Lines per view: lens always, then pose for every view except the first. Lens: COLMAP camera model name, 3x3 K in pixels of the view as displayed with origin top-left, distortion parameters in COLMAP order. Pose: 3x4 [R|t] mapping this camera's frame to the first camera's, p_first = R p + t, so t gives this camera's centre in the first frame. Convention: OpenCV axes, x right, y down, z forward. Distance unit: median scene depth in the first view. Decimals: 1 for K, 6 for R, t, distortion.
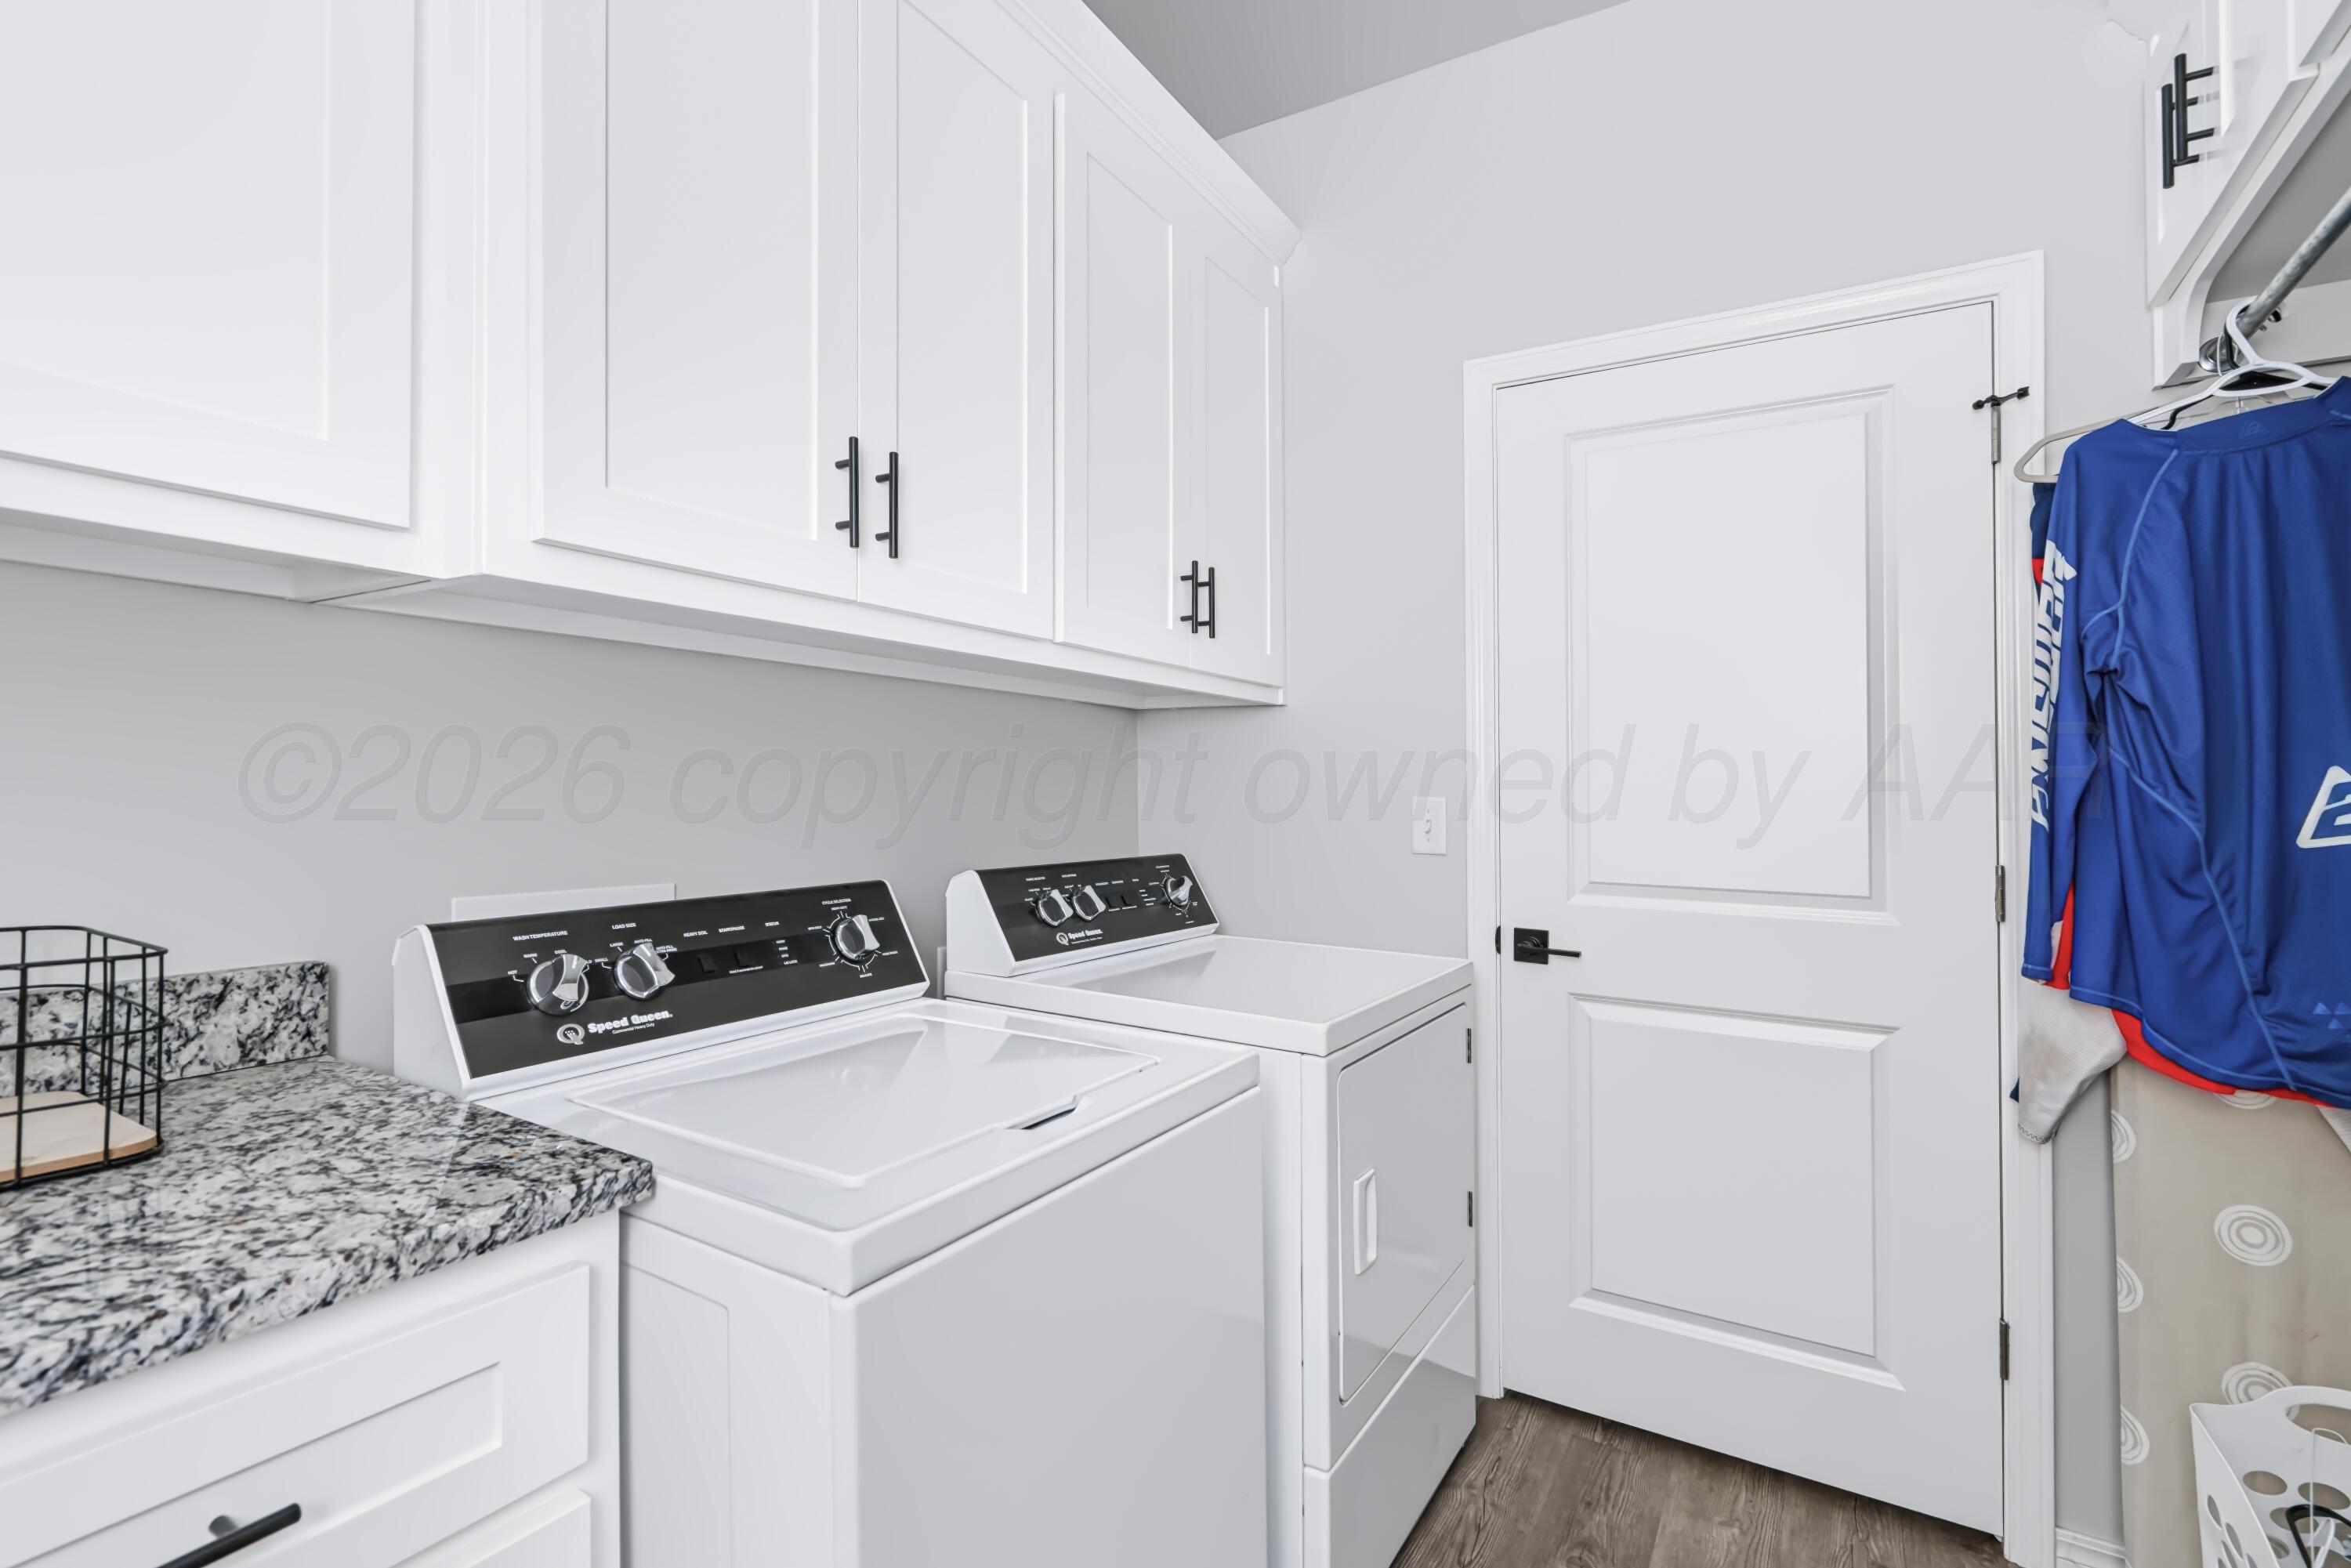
lens RADIAL K [[1061.3, 0, 1173.3], [0, 1061.3, 763.6], [0, 0, 1]] dist [-0.009829, 0.000961]
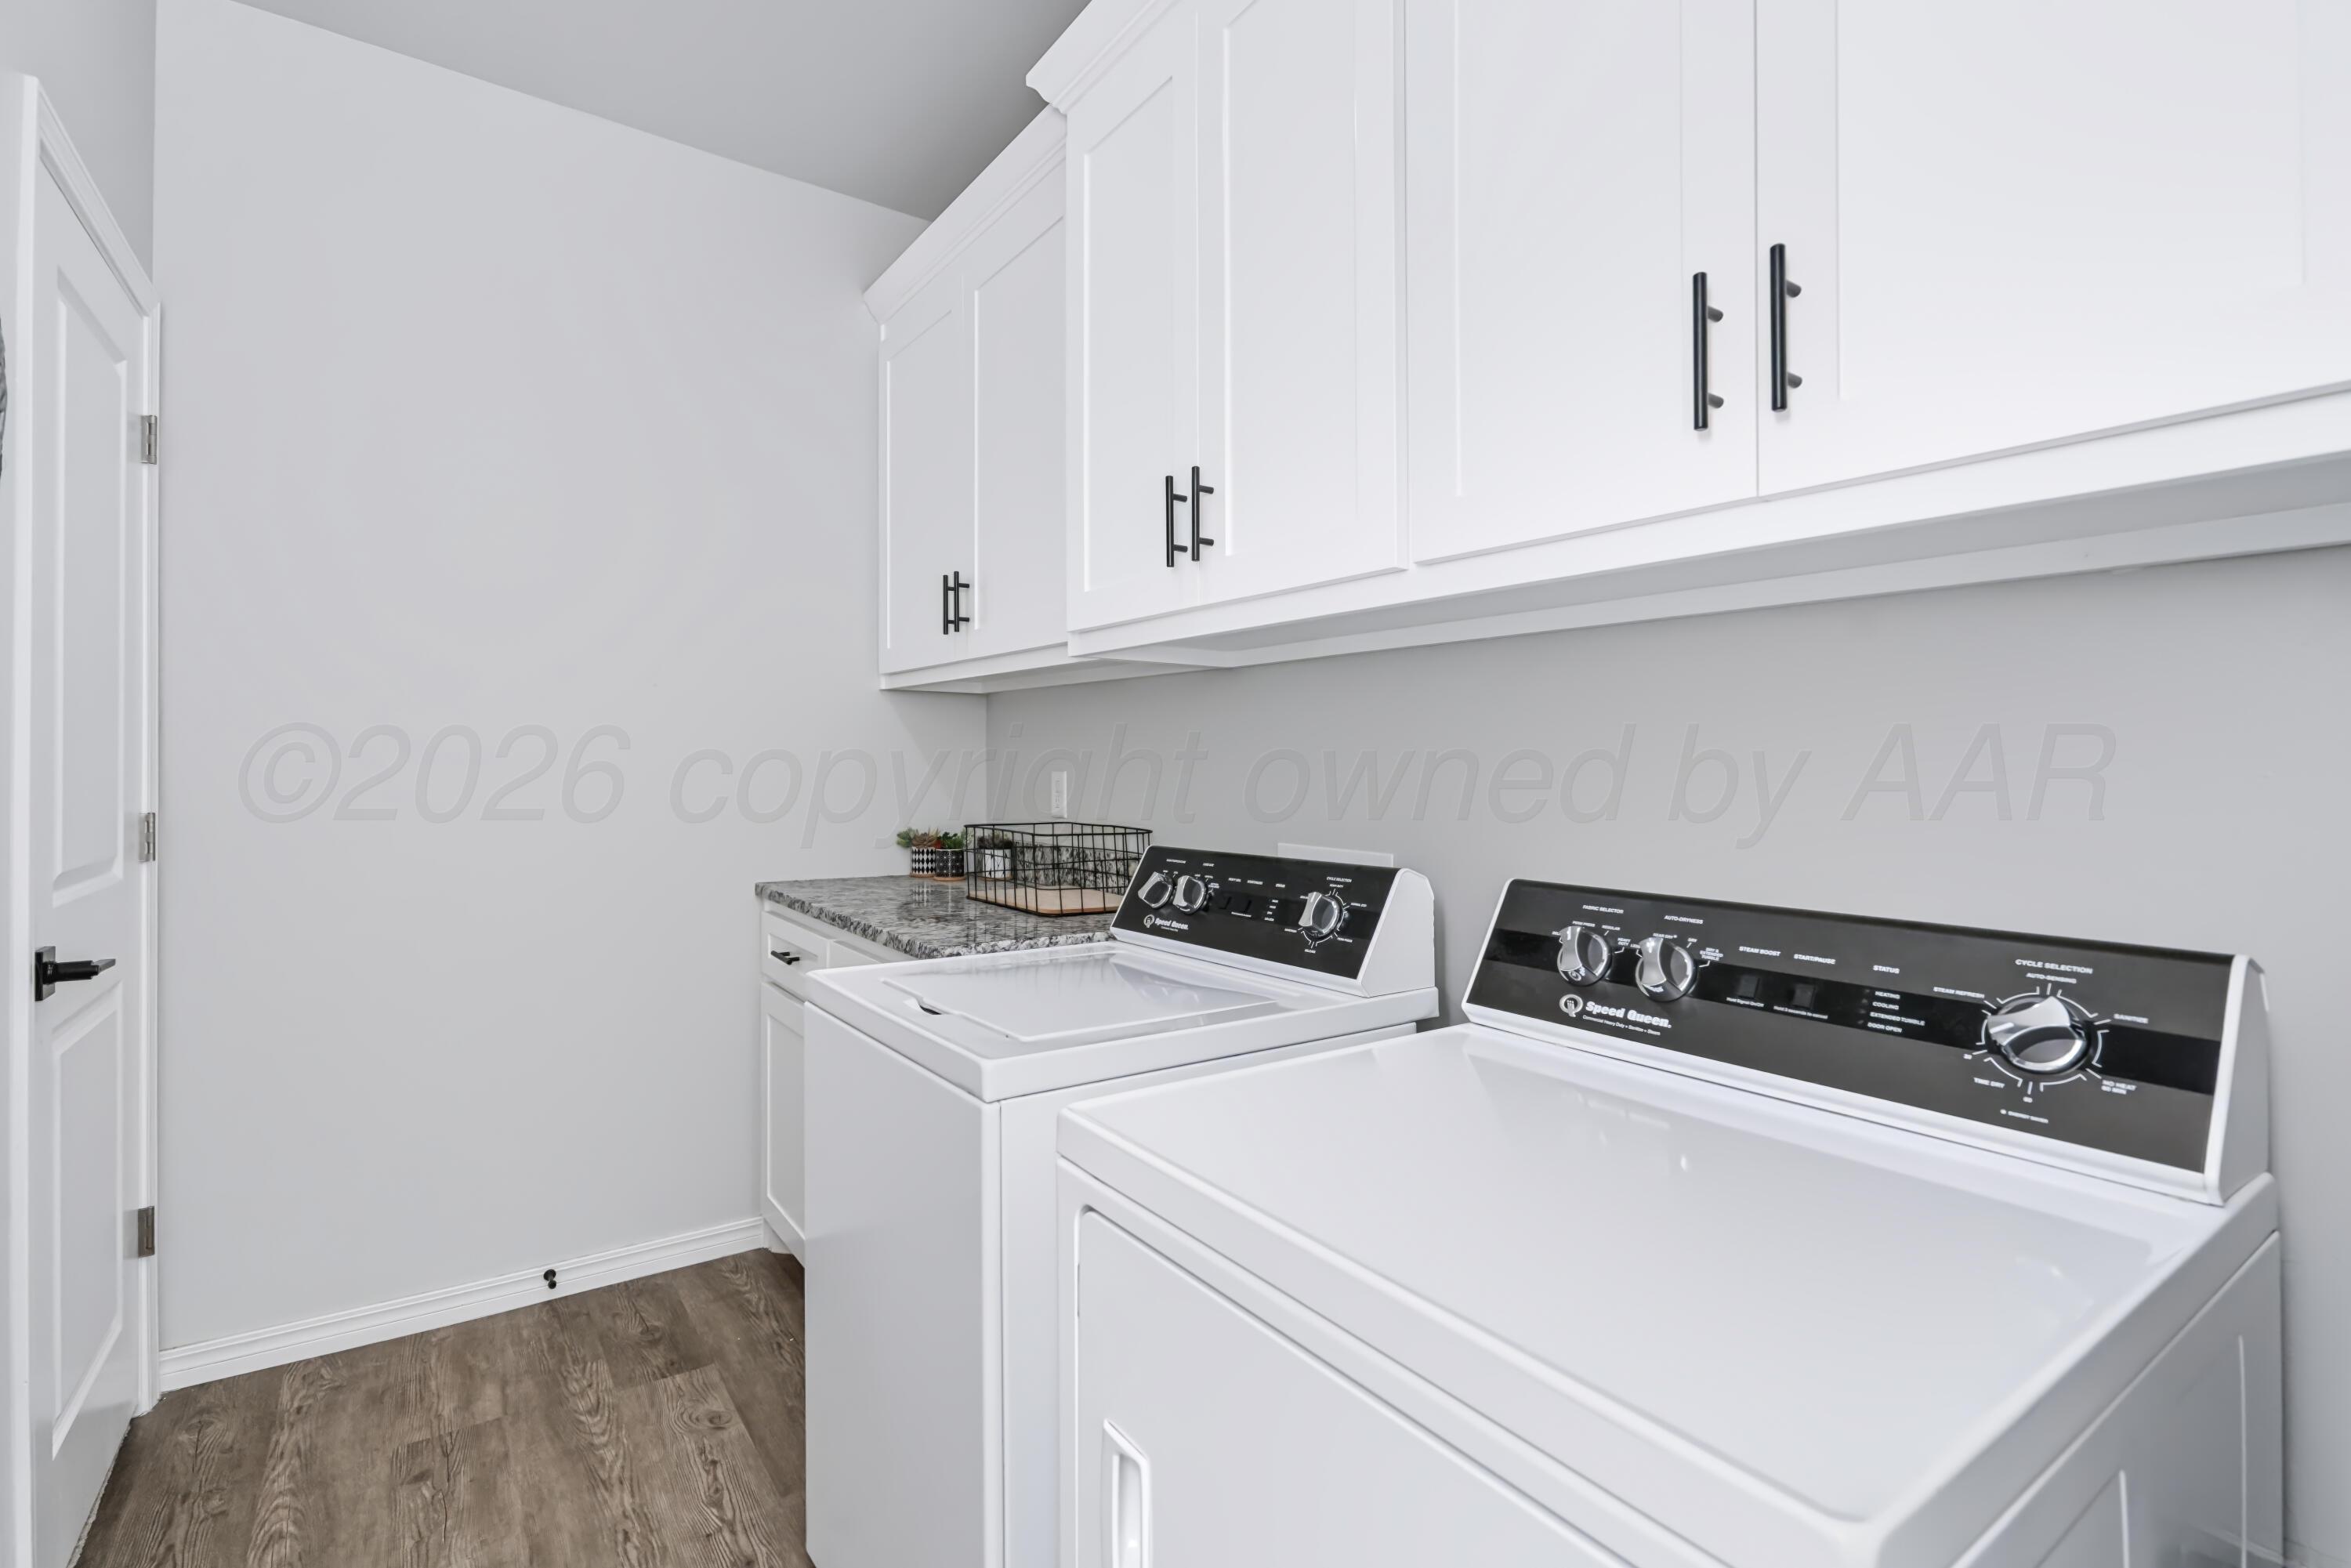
lens RADIAL K [[1133.0, 0, 1175.5], [0, 1133.0, 784.0], [0, 0, 1]] dist [-0.000891, 0.000233]
pose [[-0.368398, 0.005415, -0.929652, 0.632952], [0.007117, 0.999970, 0.003005, 0.027802], [0.929641, -0.005509, -0.368426, 1.048364]]
